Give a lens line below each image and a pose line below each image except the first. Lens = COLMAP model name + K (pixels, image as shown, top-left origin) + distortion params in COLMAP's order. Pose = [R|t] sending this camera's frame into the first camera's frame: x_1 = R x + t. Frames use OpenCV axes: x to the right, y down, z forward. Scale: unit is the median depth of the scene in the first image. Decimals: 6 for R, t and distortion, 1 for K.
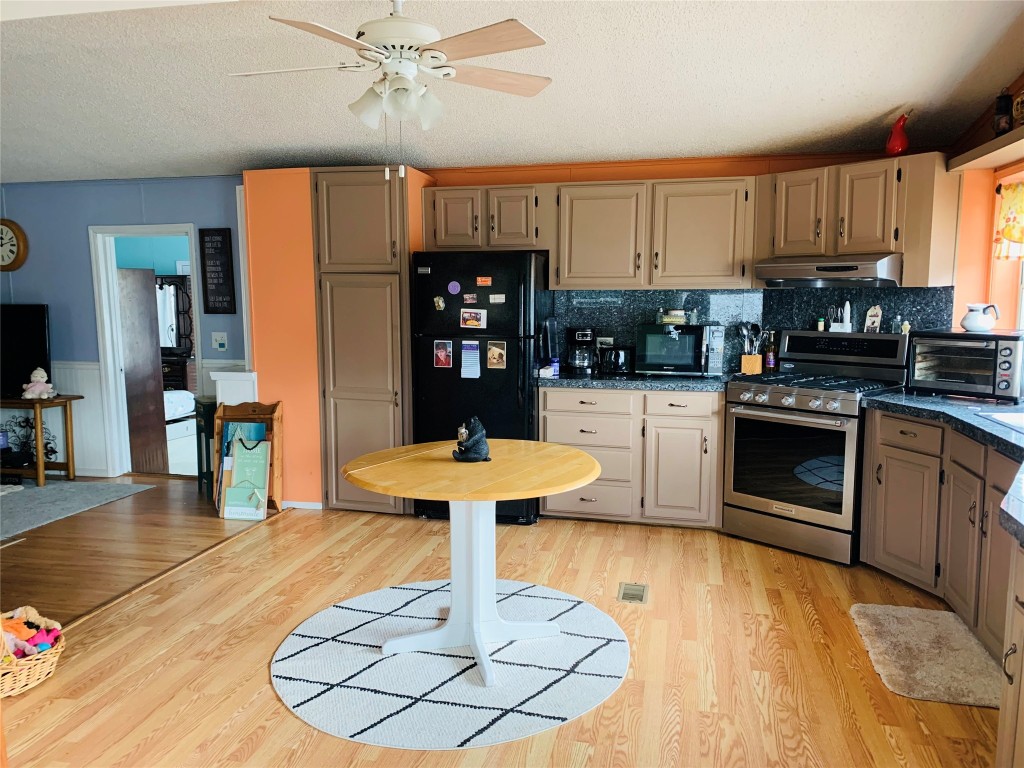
lens RADIAL K [[771.6, 0, 514.7], [0, 771.6, 393.3], [0, 0, 1]] dist [0.025749, -0.034670]
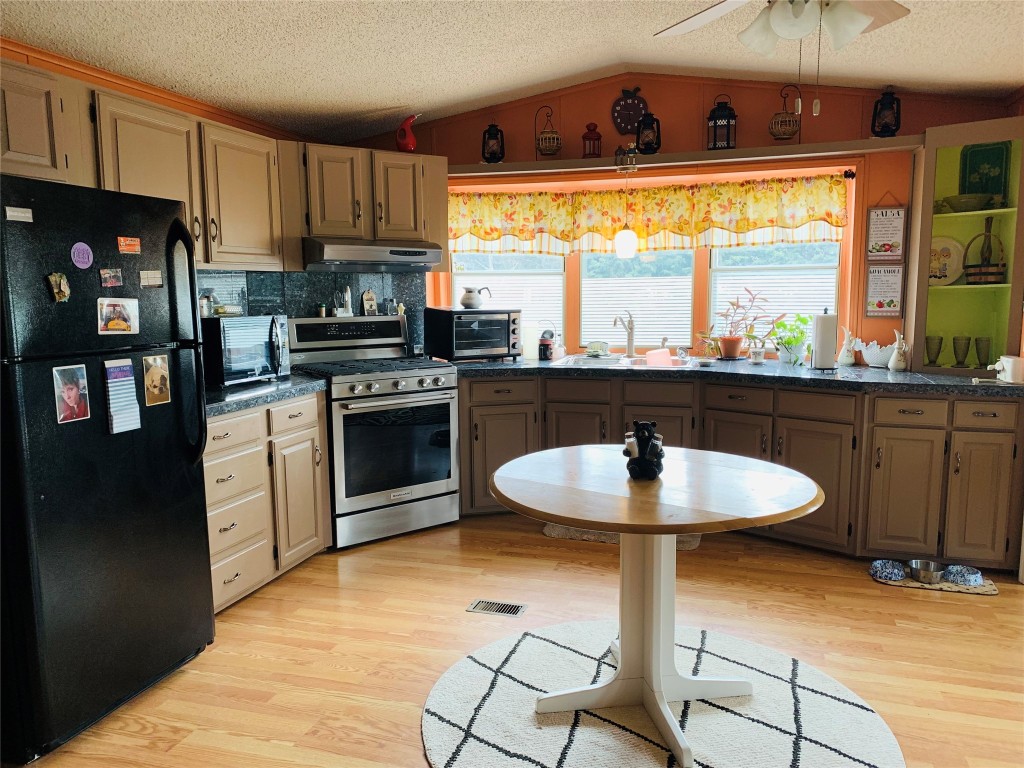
lens RADIAL K [[771.6, 0, 509.6], [0, 771.6, 399.2], [0, 0, 1]] dist [0.025749, -0.034670]
pose [[0.081978, -0.141044, 0.986603, -0.557471], [0.135326, 0.982342, 0.129191, -0.074404], [-0.987404, 0.122922, 0.099618, 0.698759]]
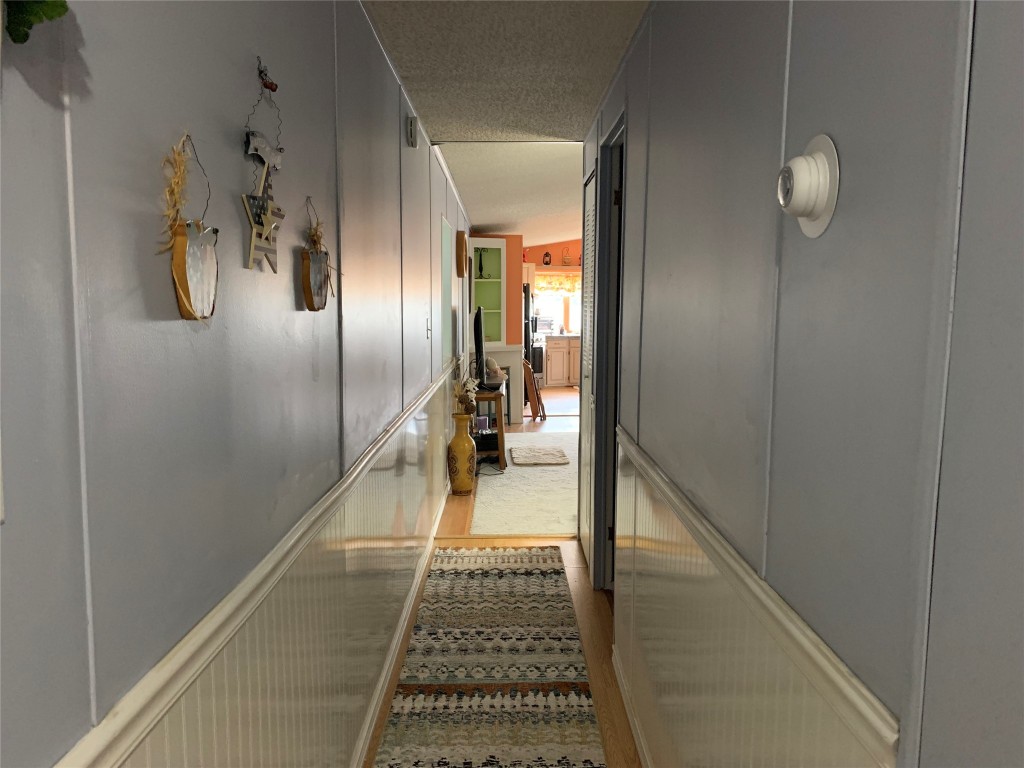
lens RADIAL K [[771.6, 0, 509.0], [0, 771.6, 385.6], [0, 0, 1]] dist [0.025749, -0.034670]
pose [[-0.219946, -0.099269, 0.970448, -2.393104], [0.115244, 0.985198, 0.126898, -0.192397], [-0.968681, 0.139749, -0.205250, 1.605518]]
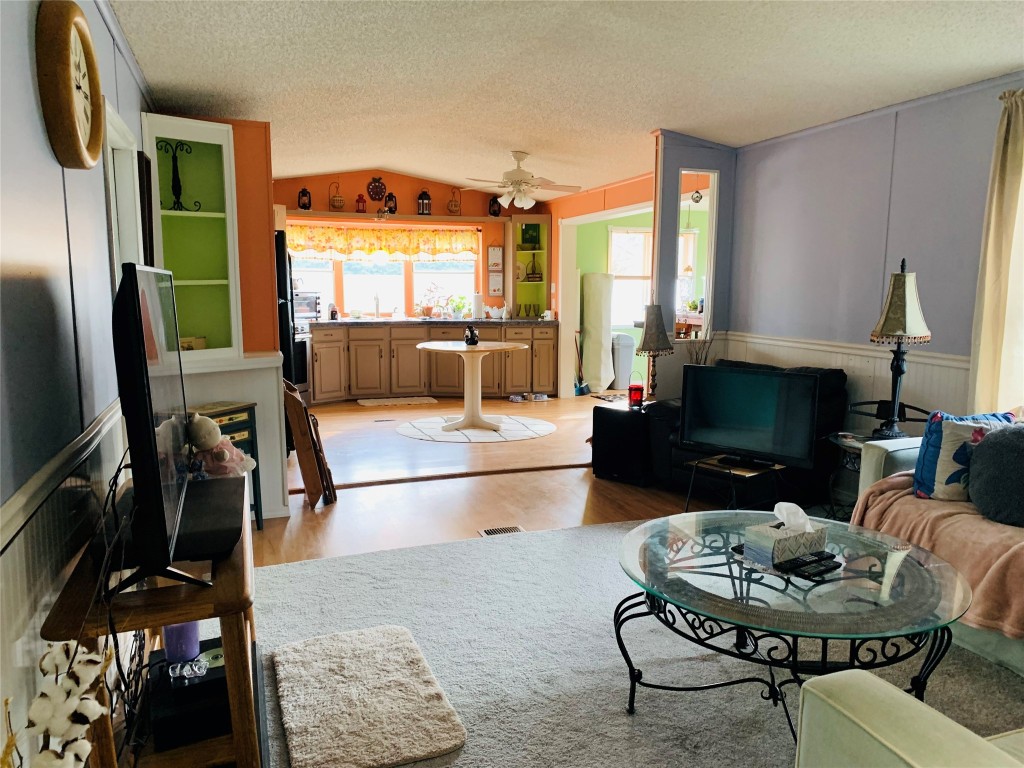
lens RADIAL K [[771.6, 0, 515.2], [0, 771.6, 390.7], [0, 0, 1]] dist [0.025749, -0.034670]
pose [[-0.528911, -0.120830, 0.840031, -1.384604], [0.099922, 0.974062, 0.203023, -0.157841], [-0.842774, 0.191319, -0.503119, 1.386061]]
